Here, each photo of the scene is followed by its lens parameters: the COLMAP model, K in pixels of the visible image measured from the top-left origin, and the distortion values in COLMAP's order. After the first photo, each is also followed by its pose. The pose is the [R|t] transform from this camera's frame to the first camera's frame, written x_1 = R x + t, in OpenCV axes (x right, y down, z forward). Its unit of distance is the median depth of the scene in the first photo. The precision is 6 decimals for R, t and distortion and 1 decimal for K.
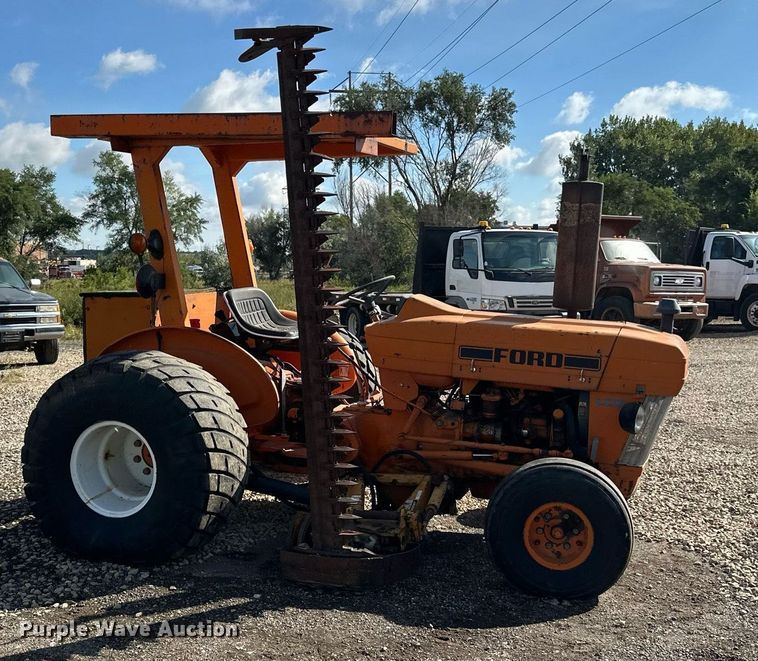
lens RADIAL K [[924.1, 0, 379.0], [0, 924.1, 330.5], [0, 0, 1]] dist [0.098031, -0.004700]
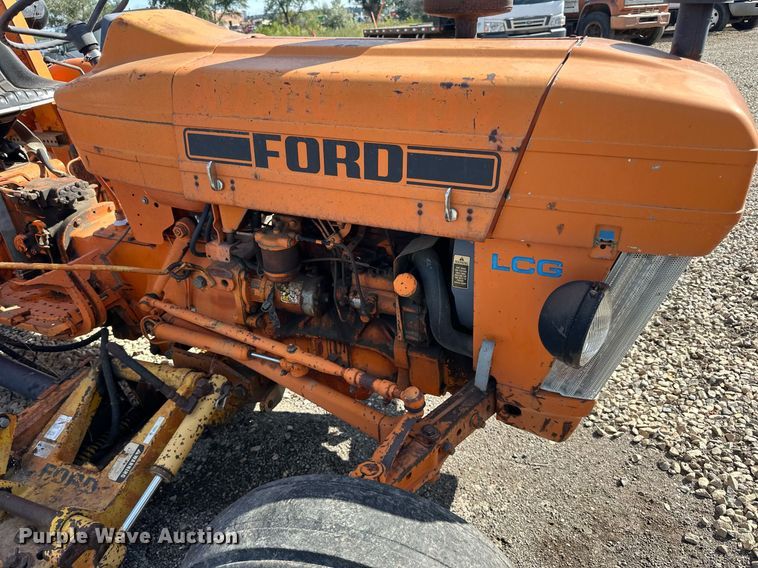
lens RADIAL K [[534.2, 0, 379.0], [0, 534.2, 284.0], [0, 0, 1]] dist [0.089933, -0.128670]
pose [[0.991856, -0.028794, -0.124067, 0.211859], [0.074781, 0.920186, 0.384273, -0.007623], [0.103100, -0.390422, 0.914845, 0.767595]]
